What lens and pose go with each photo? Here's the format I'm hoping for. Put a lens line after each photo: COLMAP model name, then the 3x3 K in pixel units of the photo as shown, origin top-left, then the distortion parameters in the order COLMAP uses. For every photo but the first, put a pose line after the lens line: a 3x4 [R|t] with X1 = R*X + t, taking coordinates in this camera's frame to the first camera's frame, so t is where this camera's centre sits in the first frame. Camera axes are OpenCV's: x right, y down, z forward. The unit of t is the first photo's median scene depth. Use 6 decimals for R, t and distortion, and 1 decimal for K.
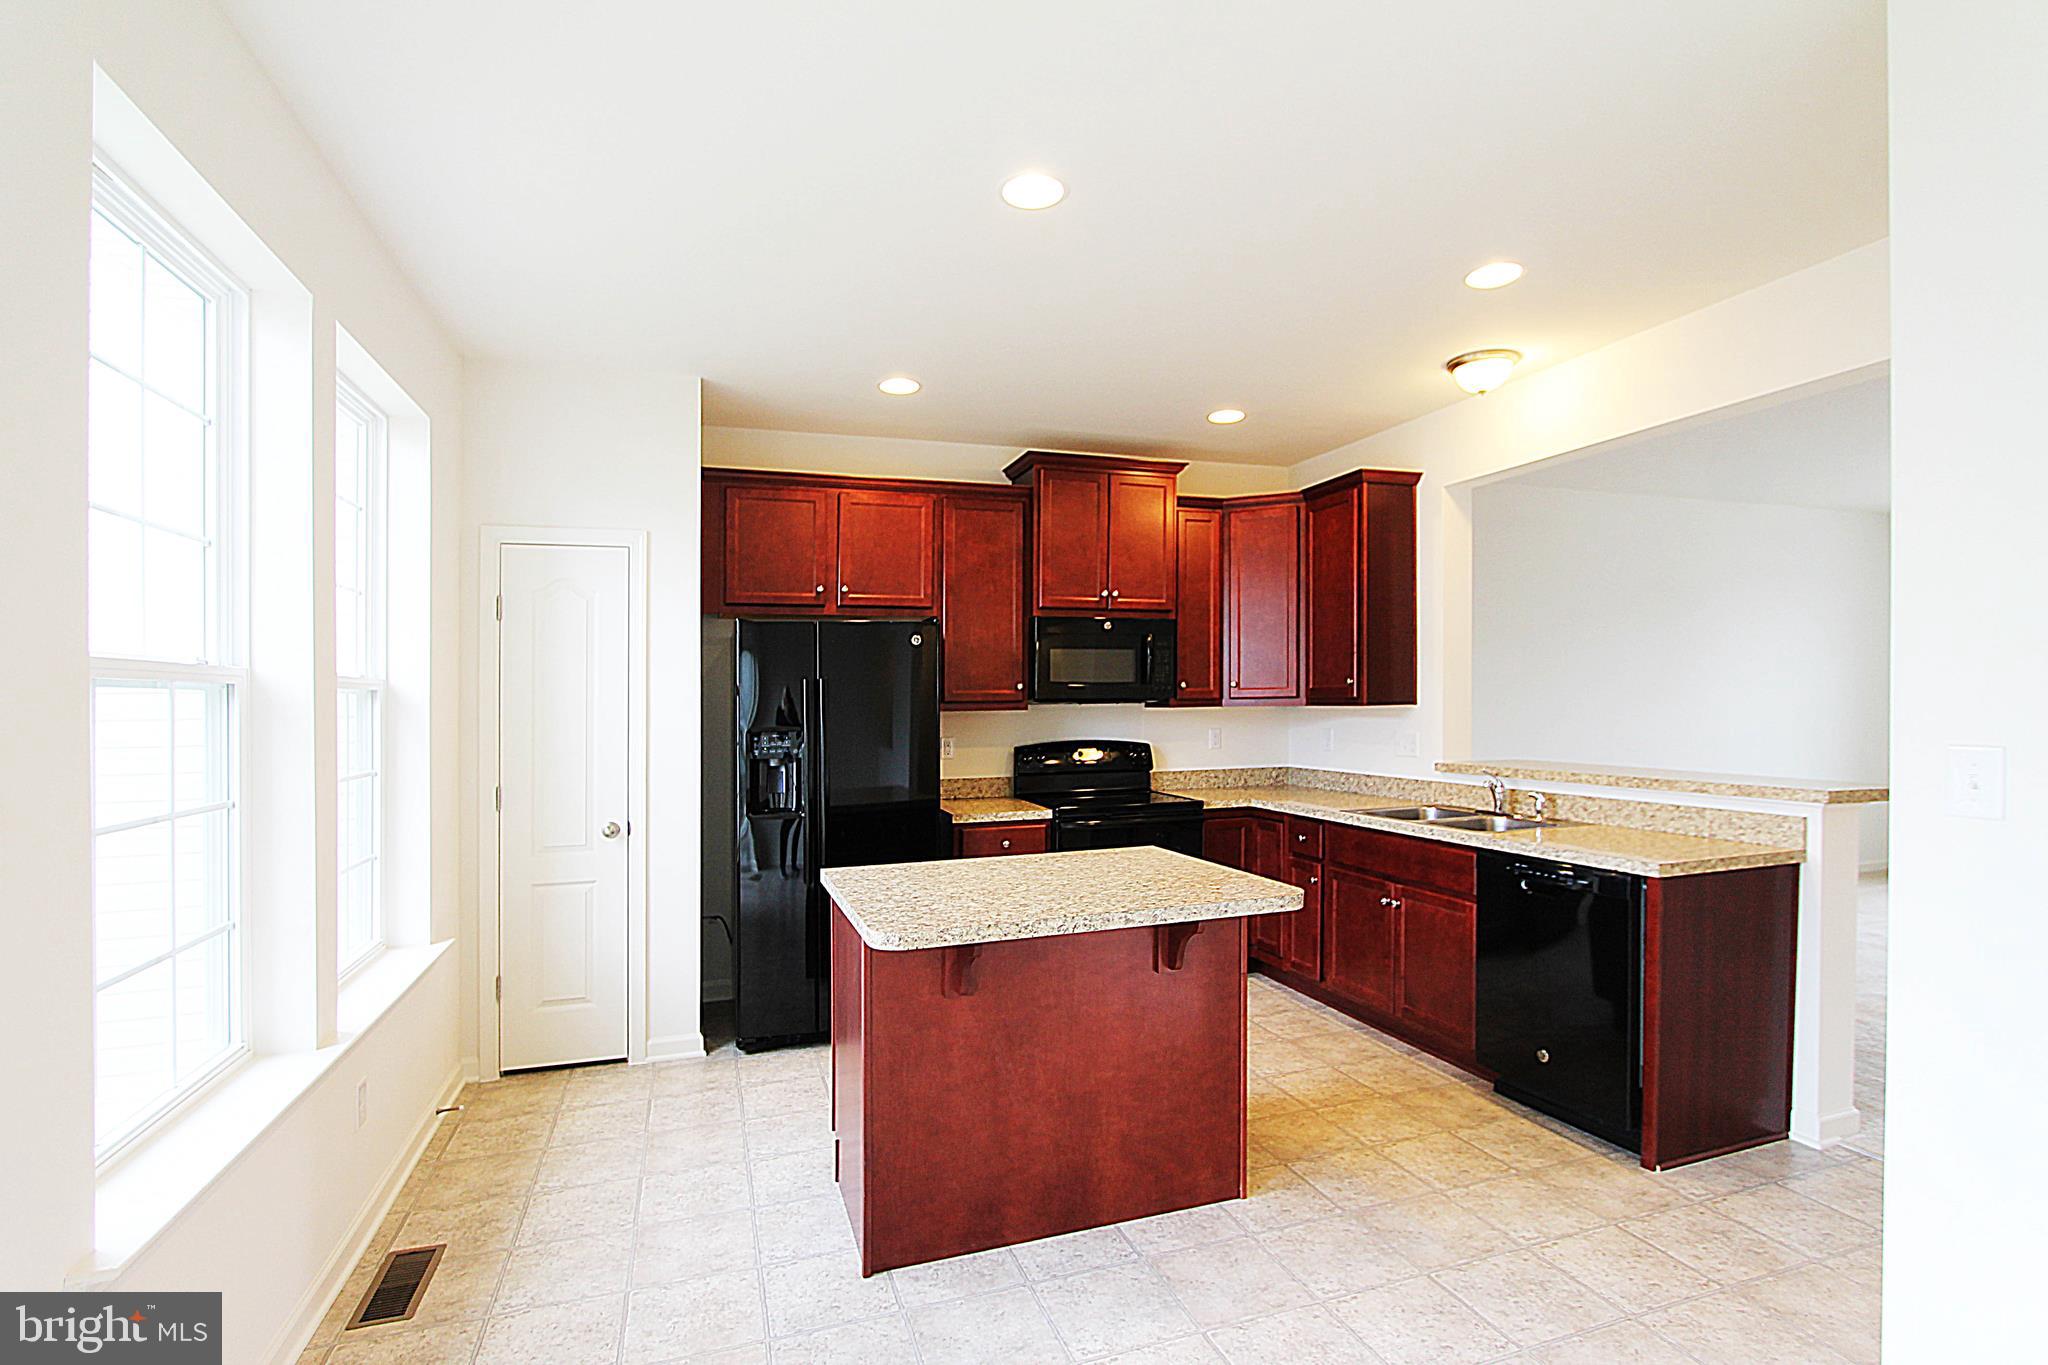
lens RADIAL K [[963.0, 0, 1024.5], [0, 963.0, 732.7], [0, 0, 1]] dist [-0.019255, 0.001280]
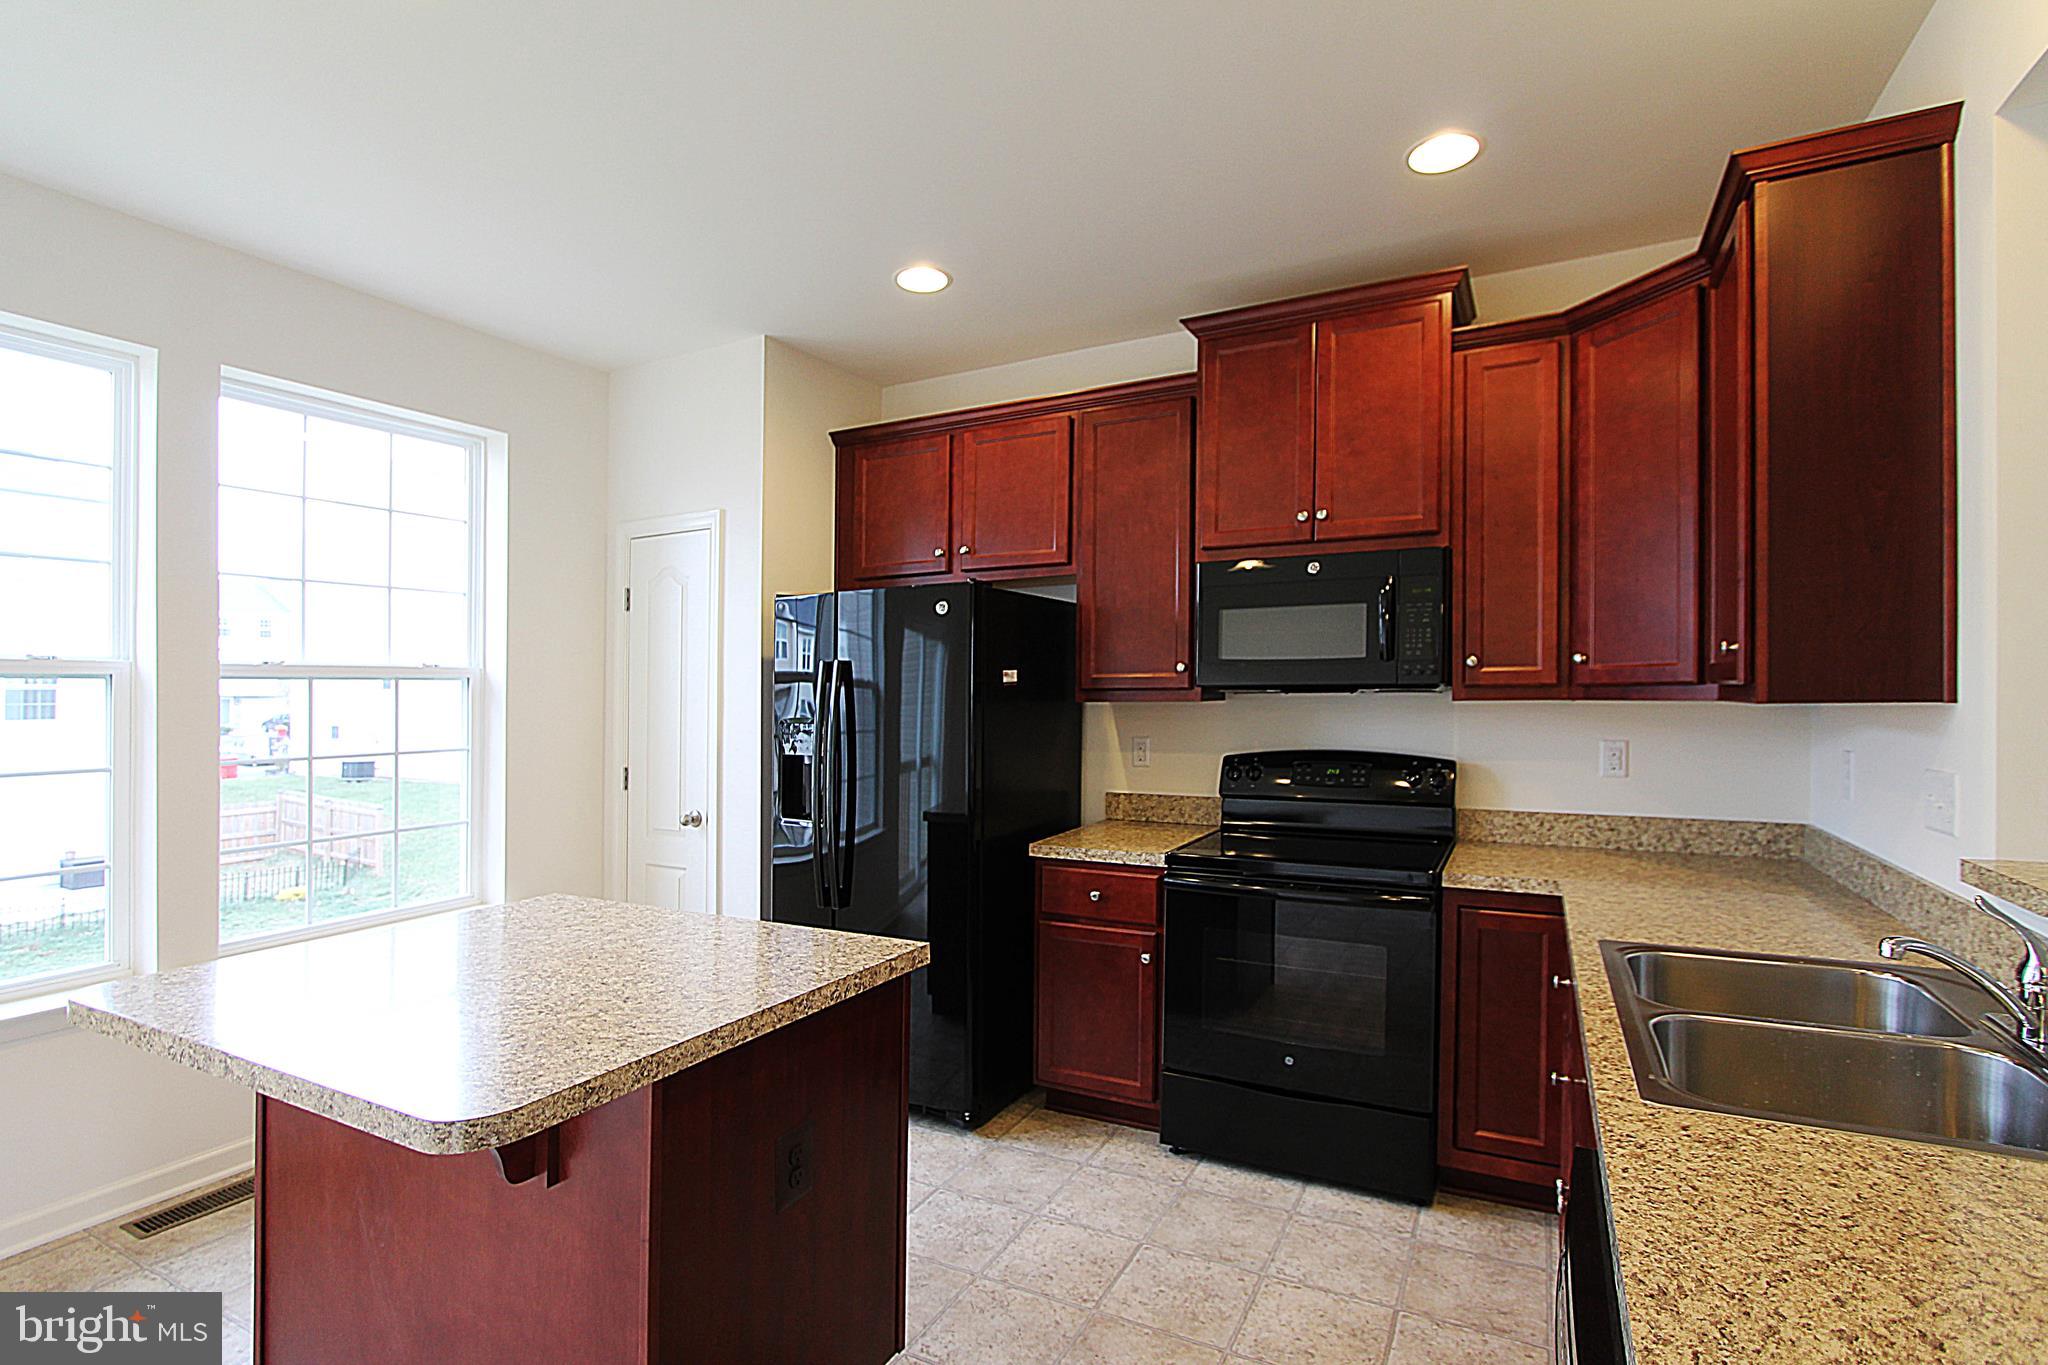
lens RADIAL K [[963.0, 0, 1053.5], [0, 963.0, 702.7], [0, 0, 1]] dist [-0.019255, 0.001280]
pose [[0.698695, 0.012706, -0.715307, 0.482708], [-0.018911, 0.999821, -0.000712, -0.024739], [0.715169, 0.014025, 0.698810, 0.528391]]
